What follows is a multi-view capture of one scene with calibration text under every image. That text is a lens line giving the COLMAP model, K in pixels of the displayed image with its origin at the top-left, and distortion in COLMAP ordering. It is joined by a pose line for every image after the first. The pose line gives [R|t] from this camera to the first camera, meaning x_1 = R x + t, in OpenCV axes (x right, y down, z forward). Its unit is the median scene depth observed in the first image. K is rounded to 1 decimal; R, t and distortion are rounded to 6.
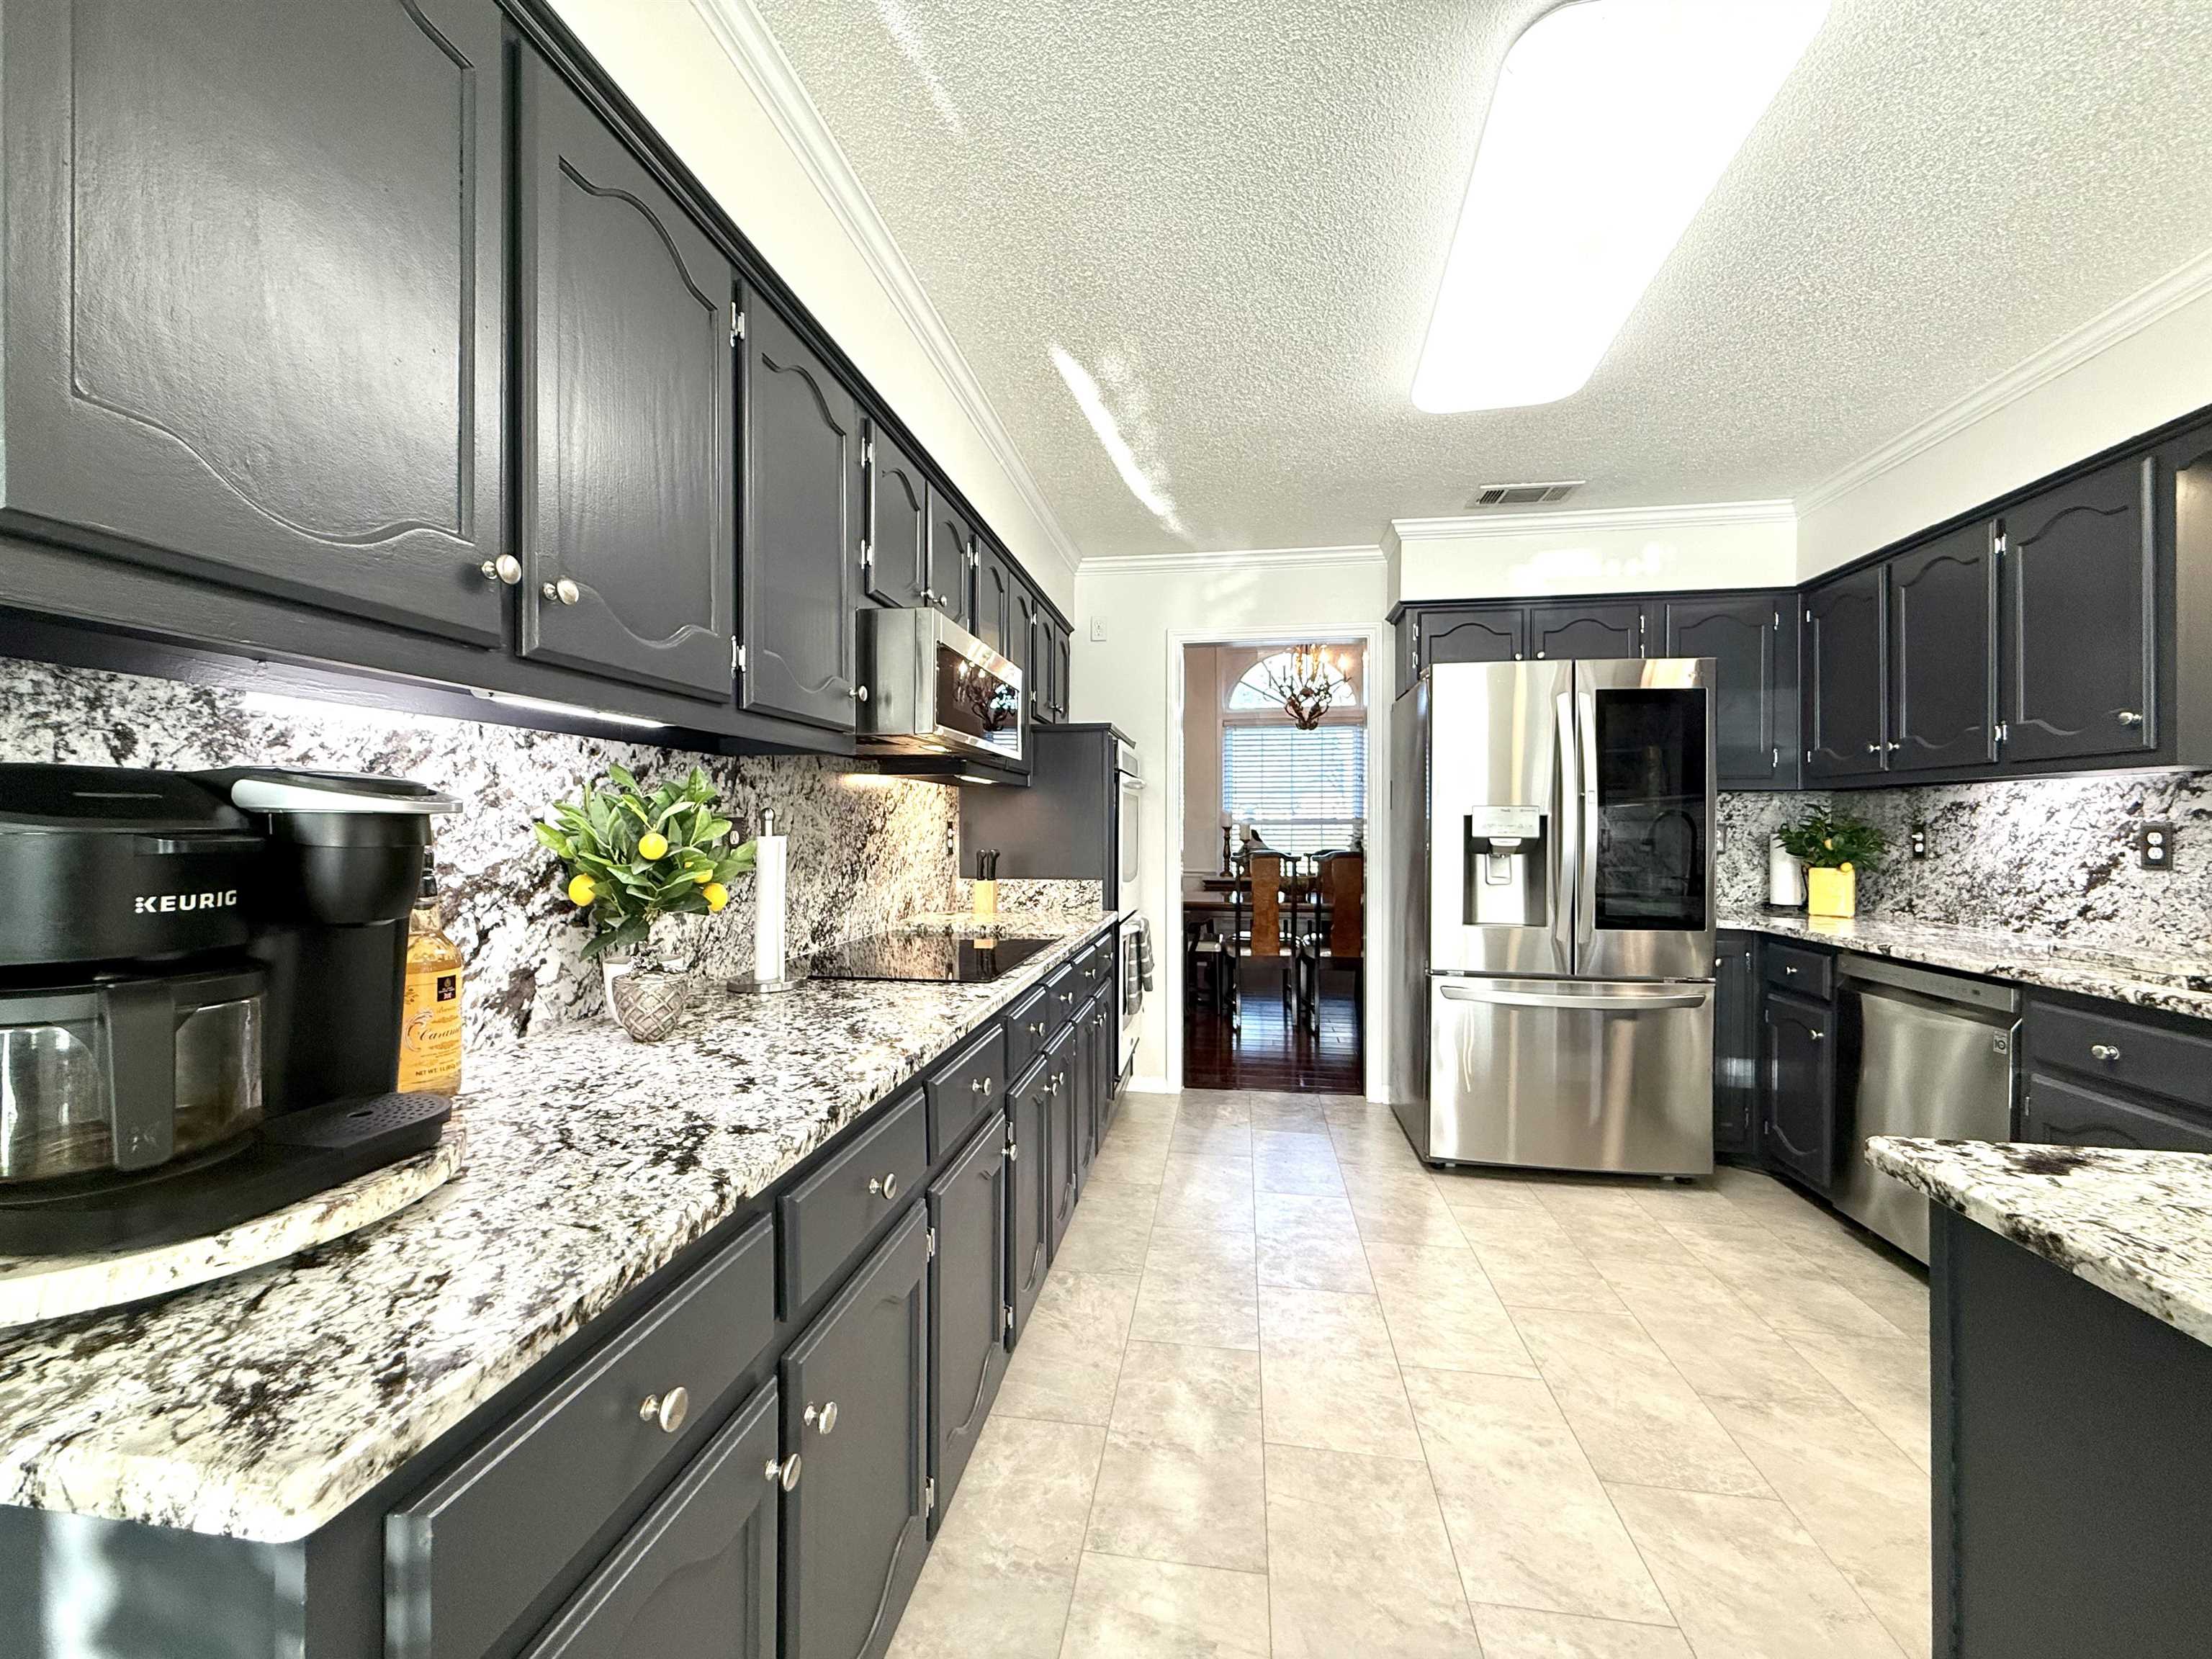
lens RADIAL K [[884.6, 0, 1106.0], [0, 884.6, 829.5], [0, 0, 1]] dist [0.002773, -0.000595]
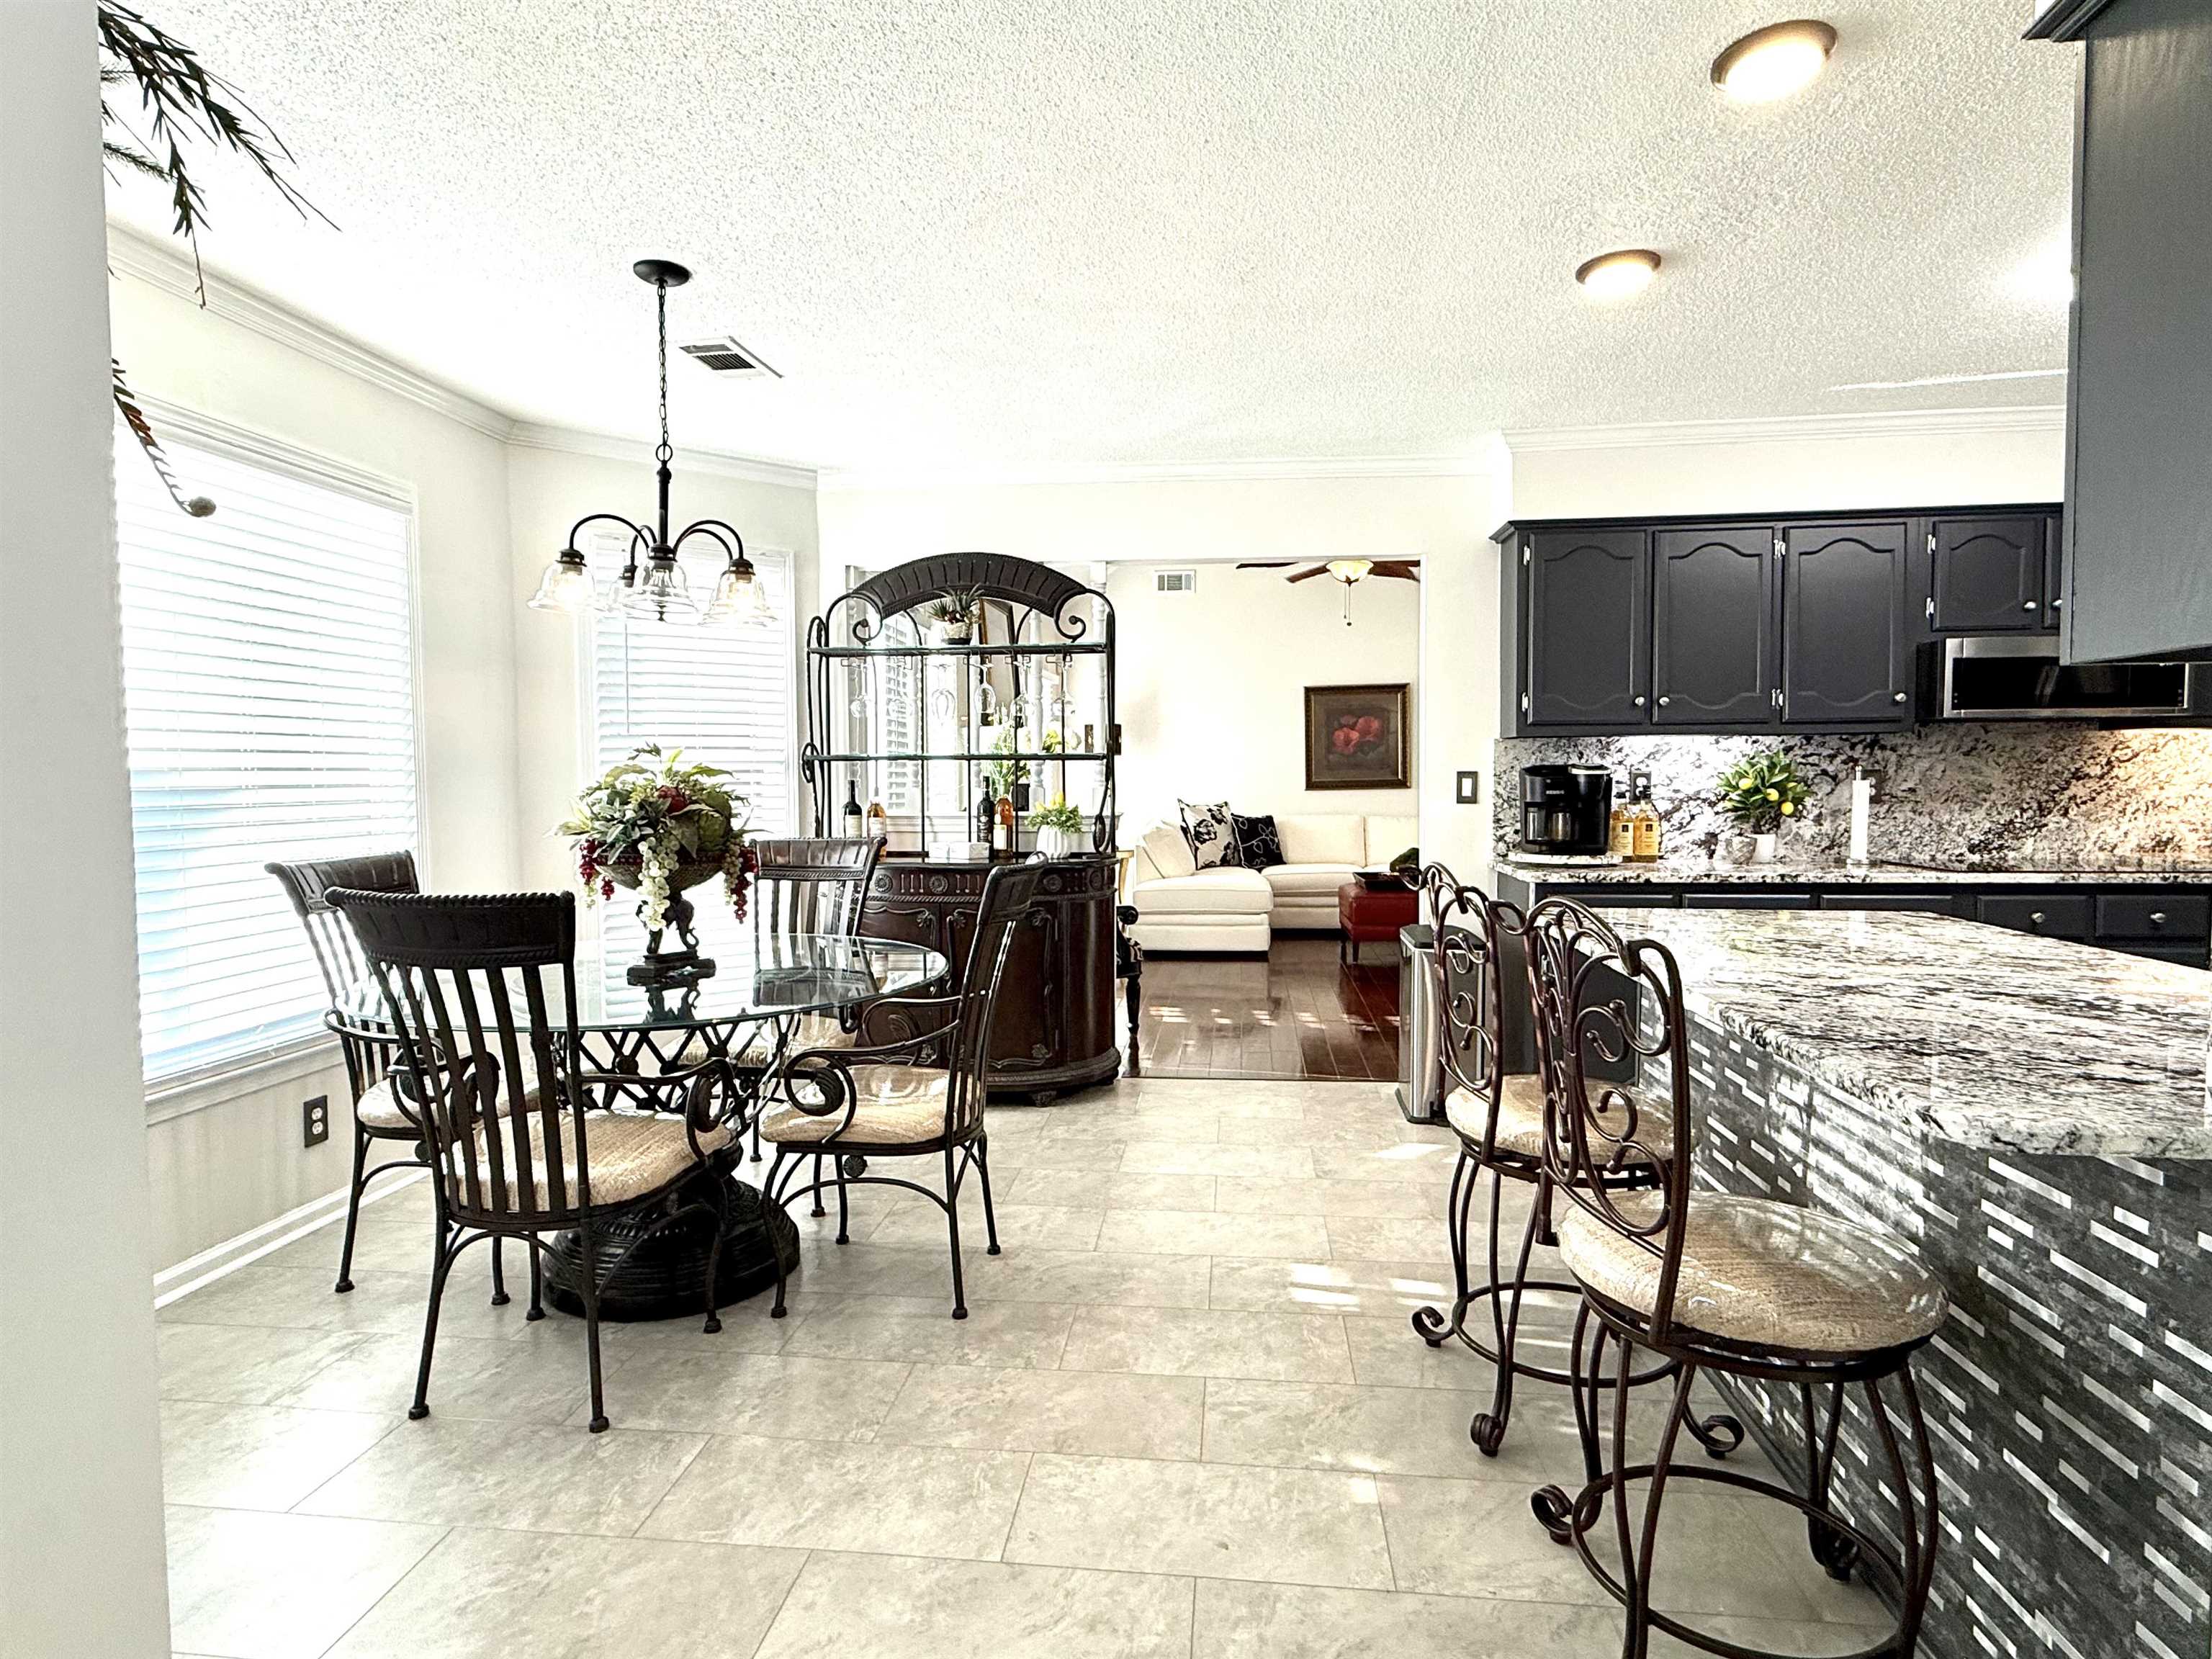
lens RADIAL K [[1161.4, 0, 1106.0], [0, 1161.4, 829.5], [0, 0, 1]] dist [-0.000454, -0.000101]
pose [[0.040803, 0.047326, -0.998046, 1.119556], [0.003521, 0.998865, 0.047509, -0.005896], [0.999161, -0.005453, 0.040590, -0.371533]]
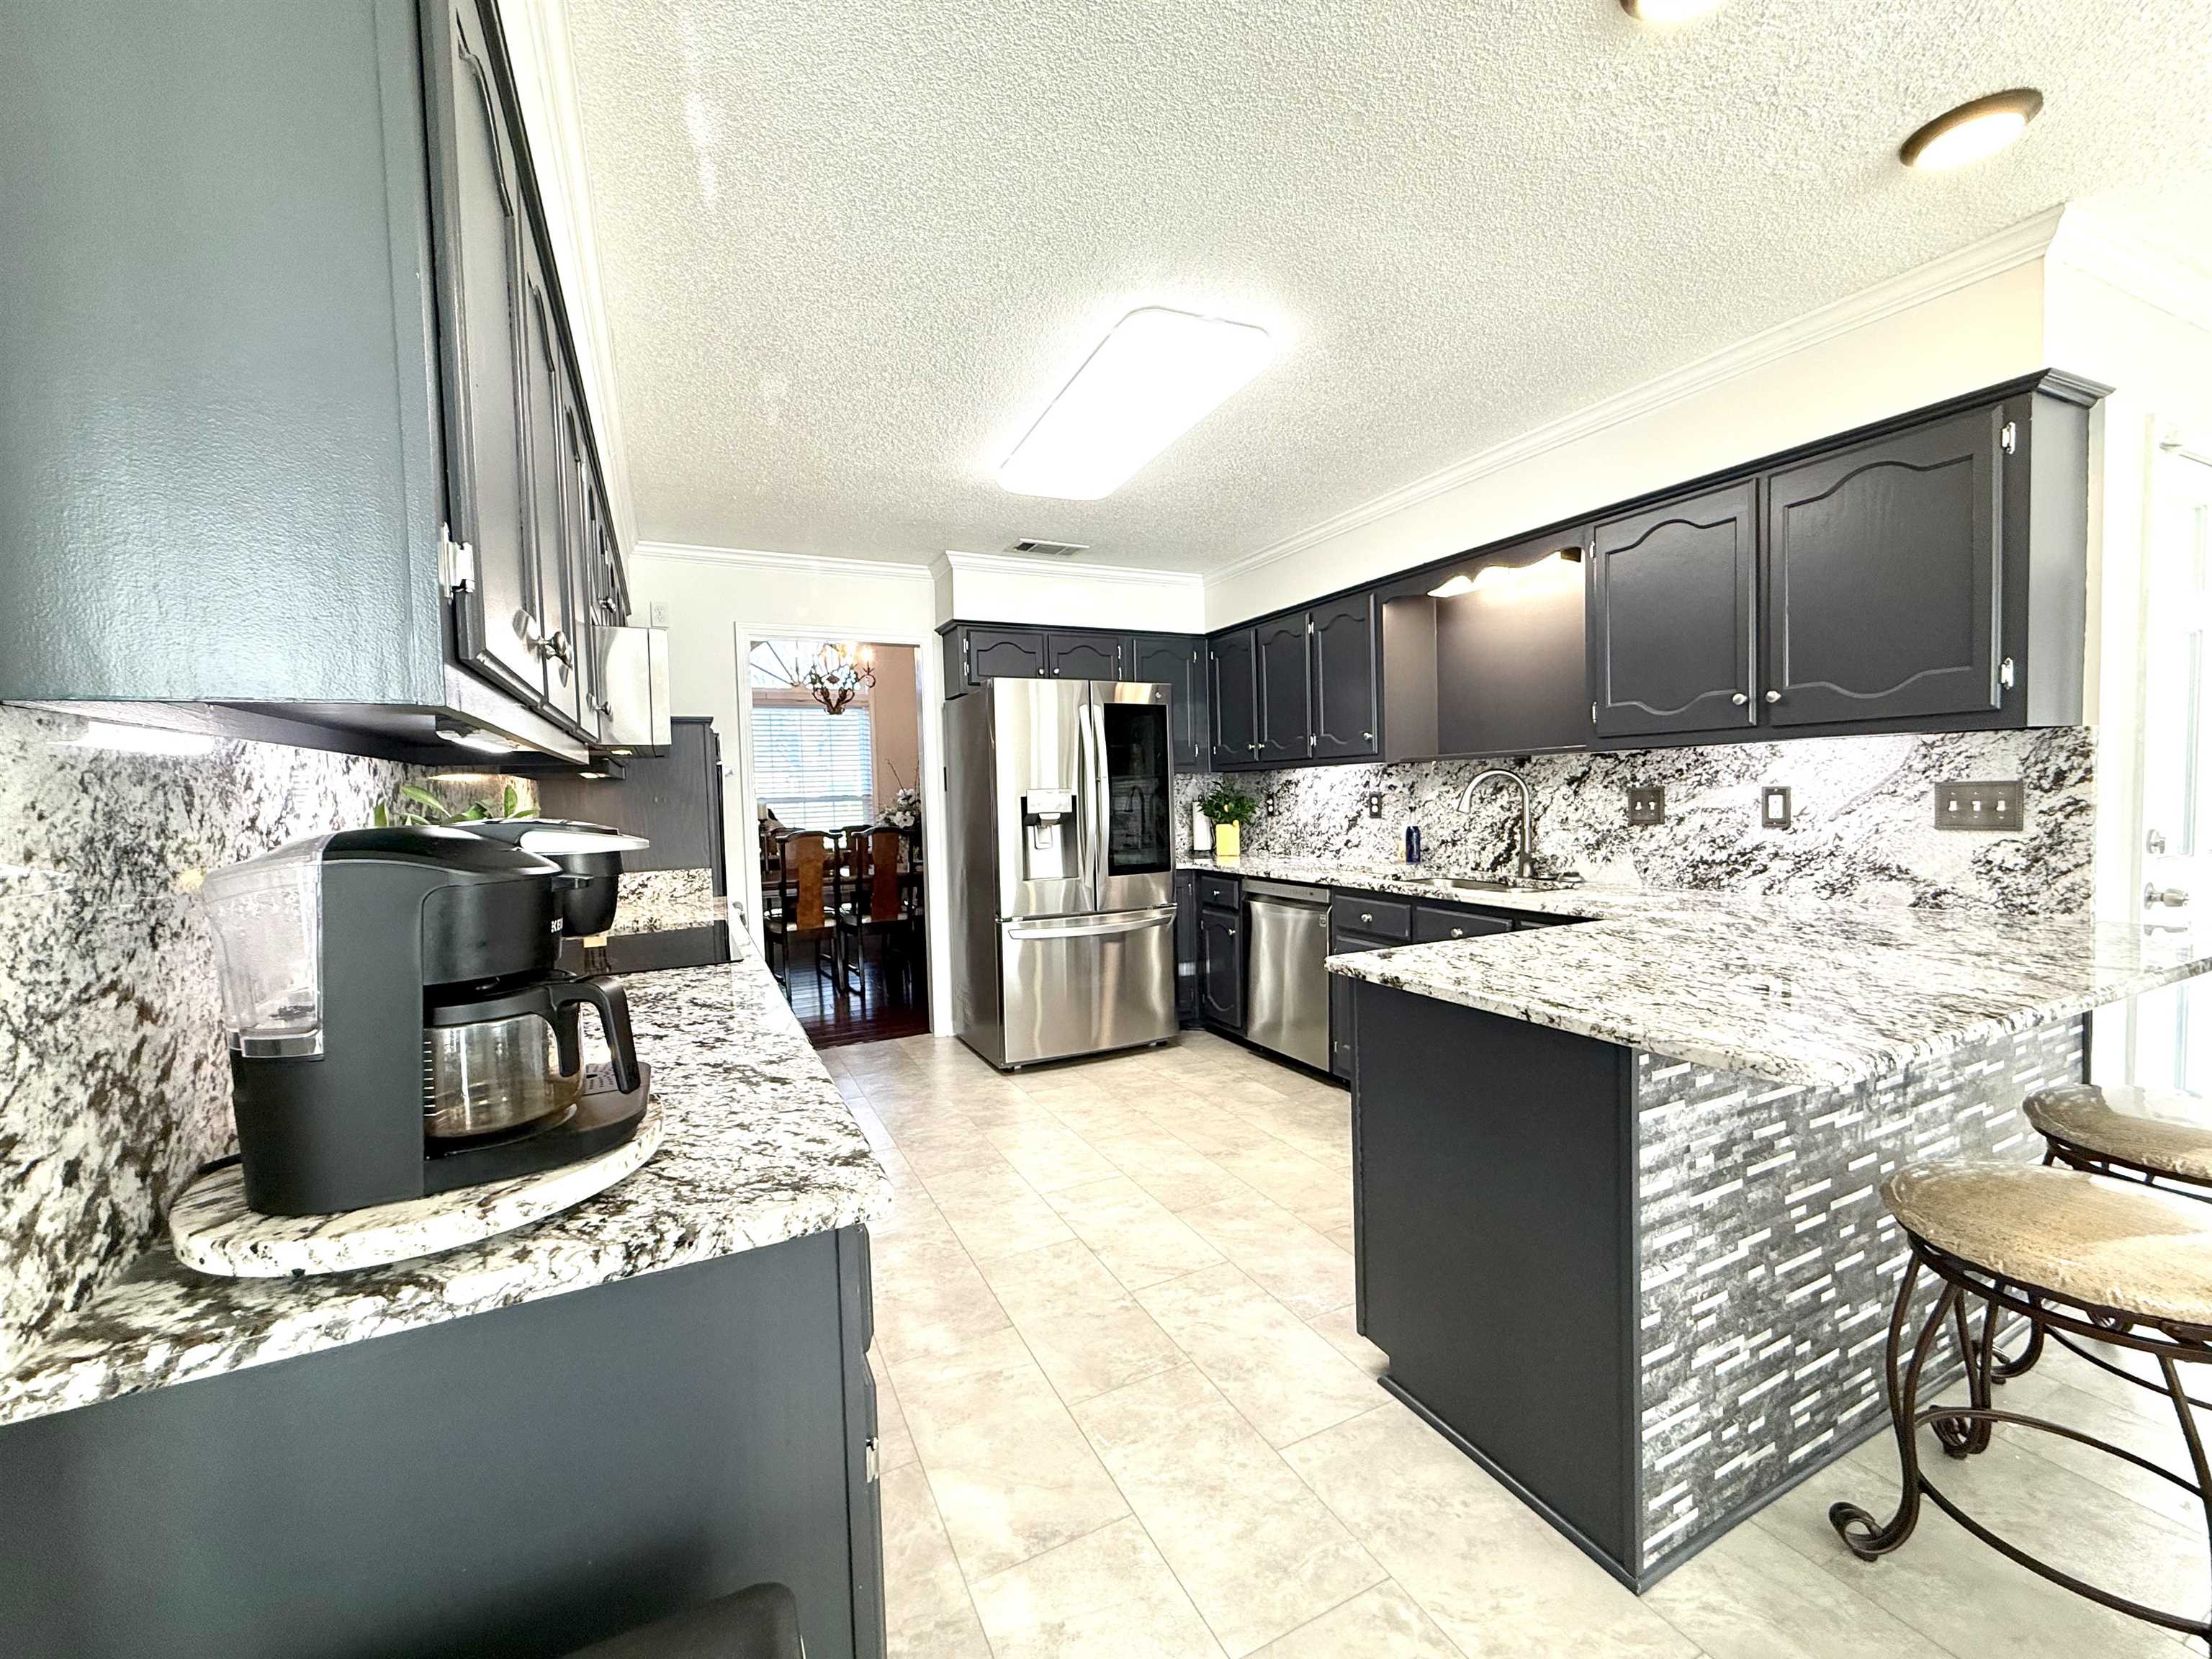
lens RADIAL K [[884.6, 0, 1106.0], [0, 884.6, 829.5], [0, 0, 1]] dist [0.002773, -0.000595]
pose [[0.819864, -0.049979, 0.570372, -0.238502], [0.030487, 0.998580, 0.043679, -0.021415], [-0.571745, -0.018422, 0.820224, -0.134733]]
